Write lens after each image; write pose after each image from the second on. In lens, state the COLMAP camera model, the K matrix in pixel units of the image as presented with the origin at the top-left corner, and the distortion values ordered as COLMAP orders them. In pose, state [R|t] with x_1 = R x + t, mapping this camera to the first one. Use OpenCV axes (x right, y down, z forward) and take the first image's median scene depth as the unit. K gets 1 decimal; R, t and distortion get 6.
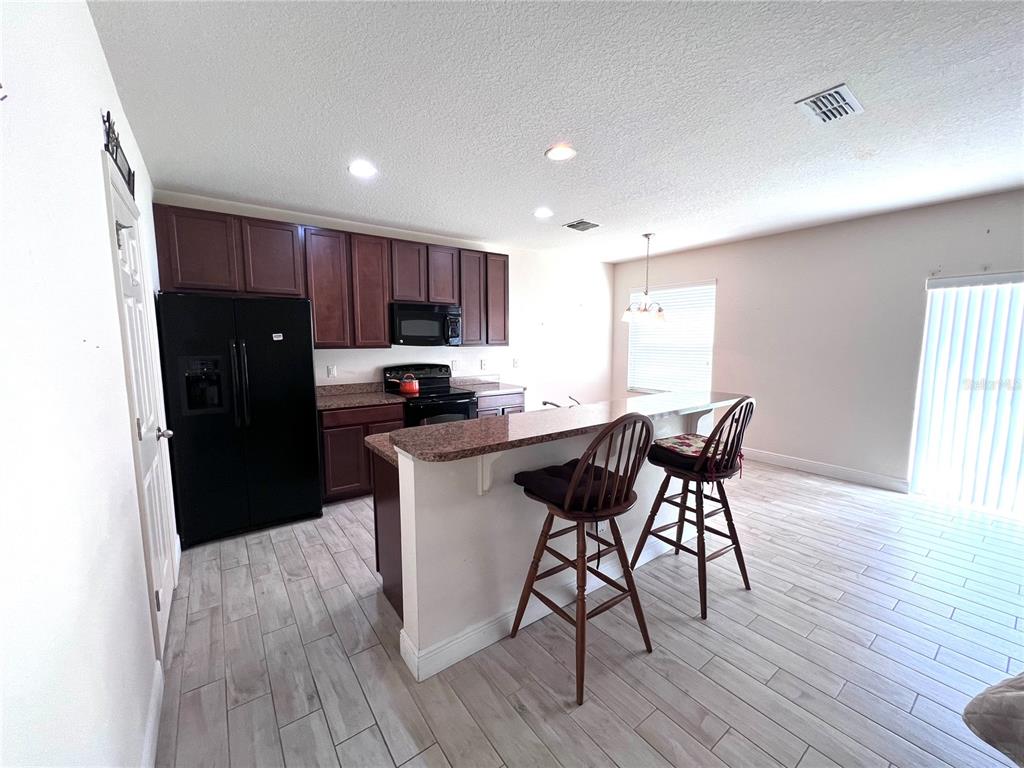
lens RADIAL K [[410.1, 0, 512.0], [0, 410.1, 384.0], [0, 0, 1]] dist [0.000977, 0.000539]
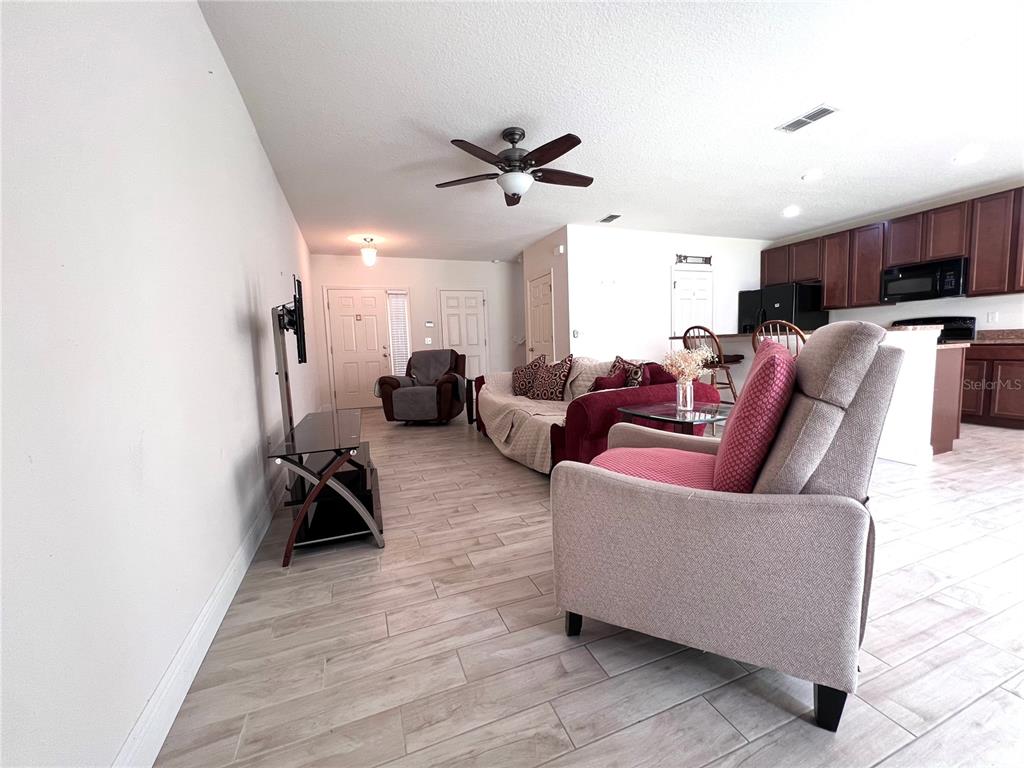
lens RADIAL K [[410.1, 0, 512.0], [0, 410.1, 384.0], [0, 0, 1]] dist [0.000977, 0.000539]
pose [[-0.267311, 0.100552, -0.958350, 1.305493], [-0.067988, 0.990094, 0.122846, 0.080443], [0.961209, 0.097995, -0.257826, 0.230328]]
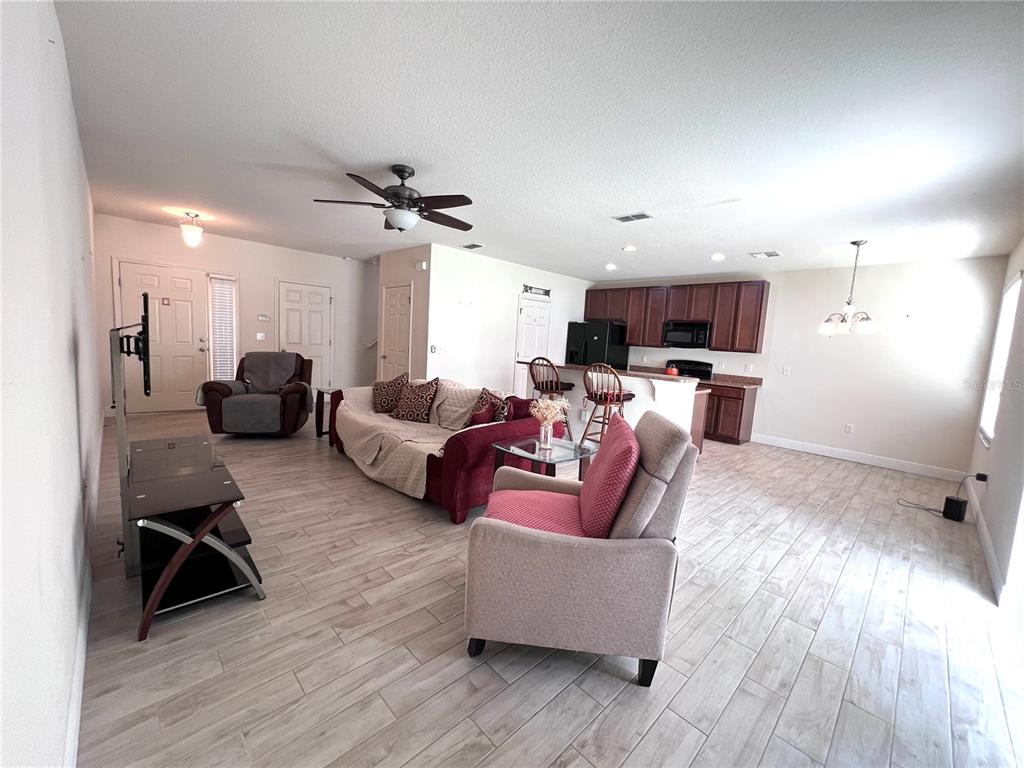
lens RADIAL K [[410.1, 0, 512.0], [0, 410.1, 384.0], [0, 0, 1]] dist [0.000977, 0.000539]
pose [[0.128113, 0.117222, -0.984808, 1.373240], [-0.167209, 0.981328, 0.095056, 0.004740], [0.977562, 0.152491, 0.145322, 0.142057]]
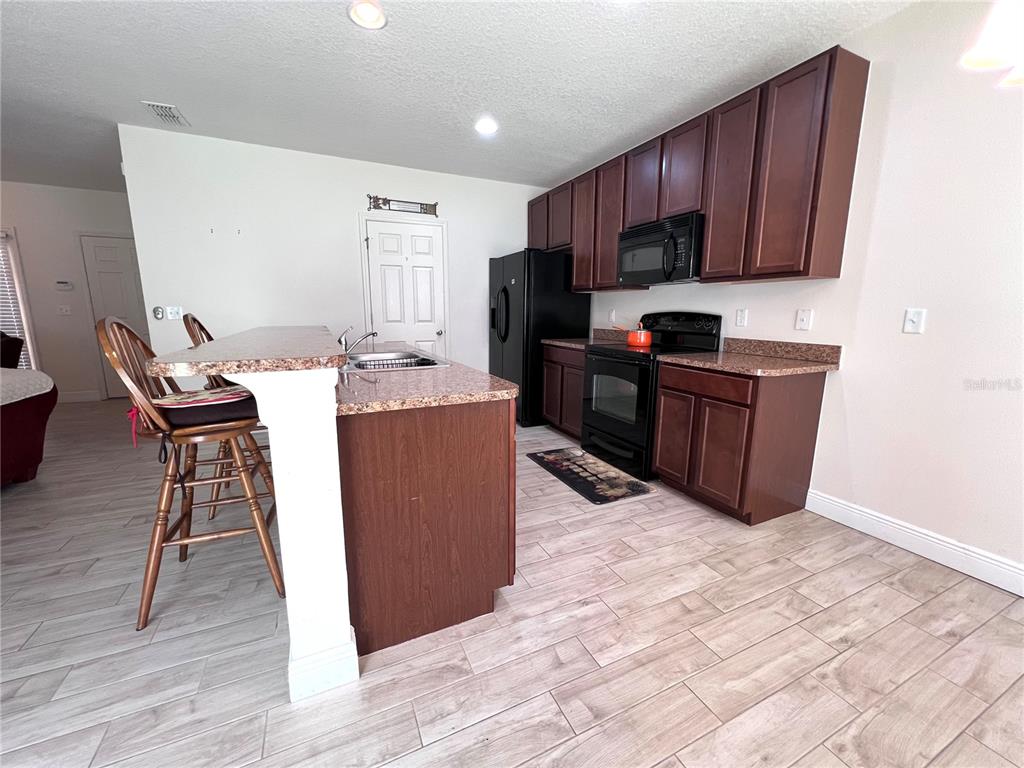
lens RADIAL K [[410.1, 0, 512.0], [0, 410.1, 384.0], [0, 0, 1]] dist [0.000977, 0.000539]
pose [[-0.196353, 0.172808, -0.965186, 0.601352], [-0.110042, 0.974246, 0.196816, -0.038528], [0.974339, 0.144856, -0.172280, 0.958894]]
